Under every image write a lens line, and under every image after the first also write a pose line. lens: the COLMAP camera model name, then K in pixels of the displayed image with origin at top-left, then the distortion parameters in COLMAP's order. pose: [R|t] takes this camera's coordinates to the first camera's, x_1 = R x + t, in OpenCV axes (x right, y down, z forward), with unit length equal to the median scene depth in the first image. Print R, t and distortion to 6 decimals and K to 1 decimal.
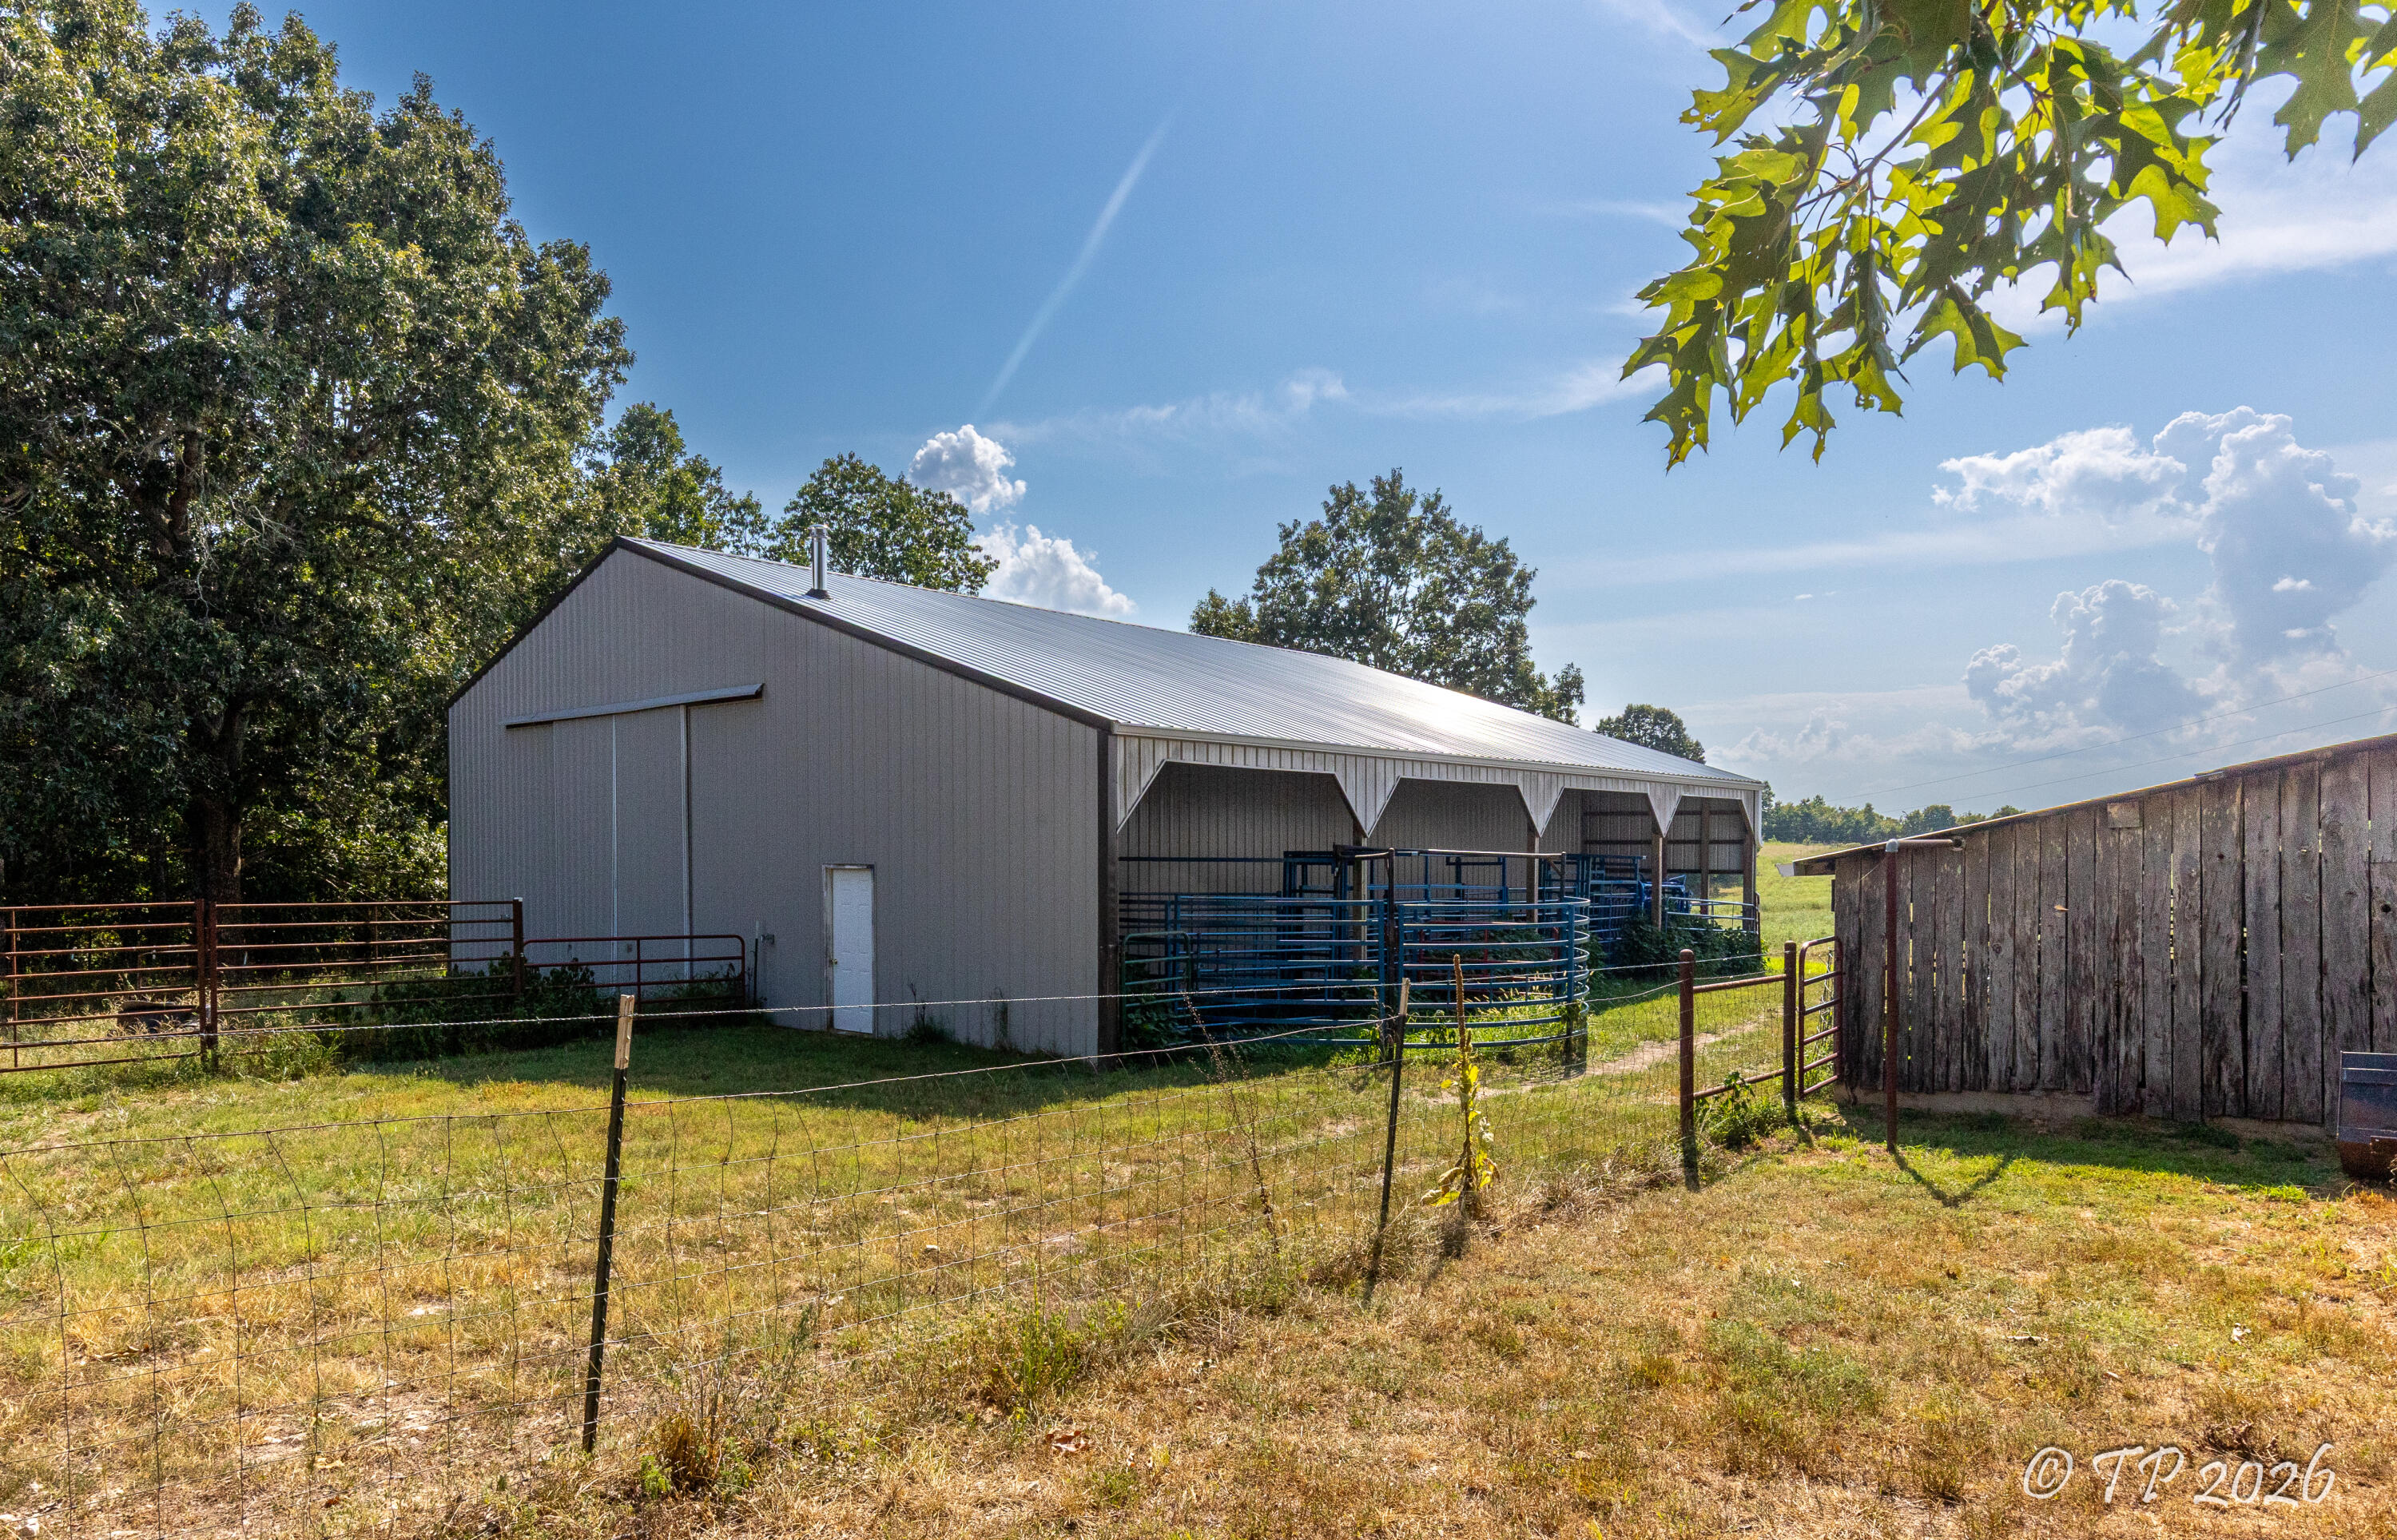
lens RADIAL K [[1397.4, 0, 1140.5], [0, 1397.4, 874.6], [0, 0, 1]] dist [0.003806, 0.004948]
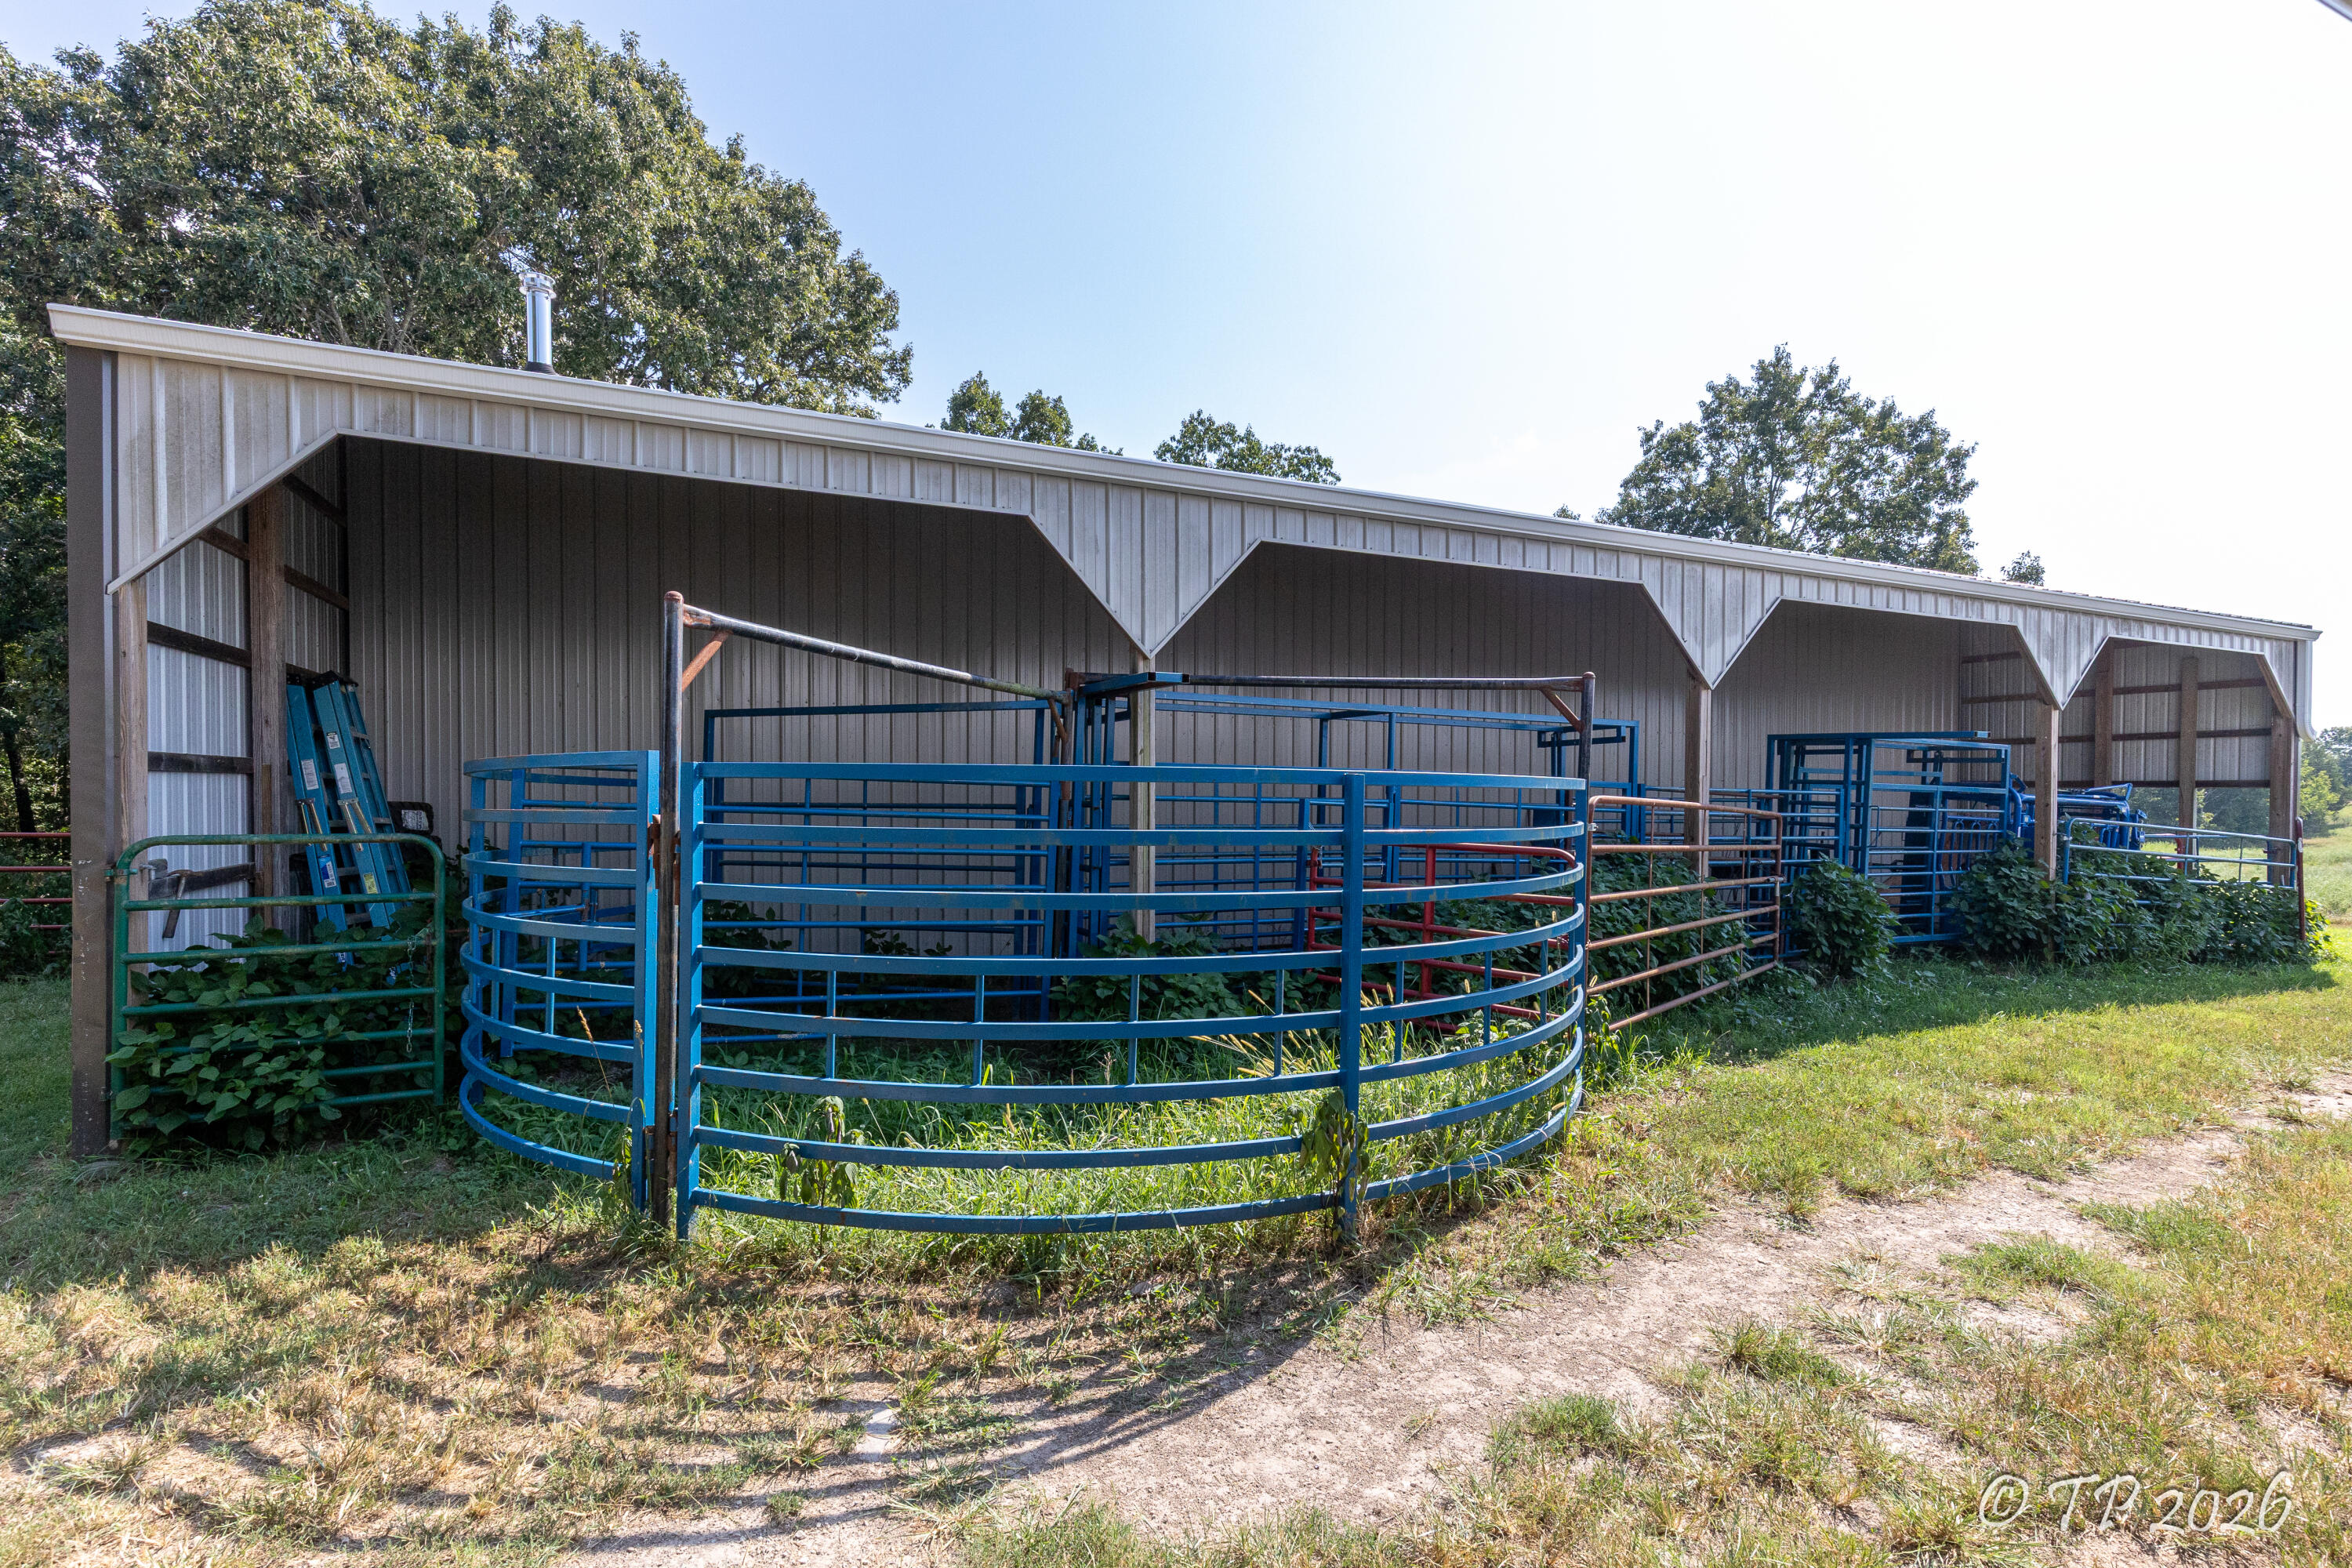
lens RADIAL K [[1079.4, 0, 1171.6], [0, 1079.4, 809.2], [0, 0, 1]] dist [0.005570, 0.000466]
pose [[0.918570, 0.006716, -0.395202, 0.427250], [-0.007115, 0.999975, 0.000455, 0.028449], [0.395195, 0.002394, 0.918594, 0.908552]]
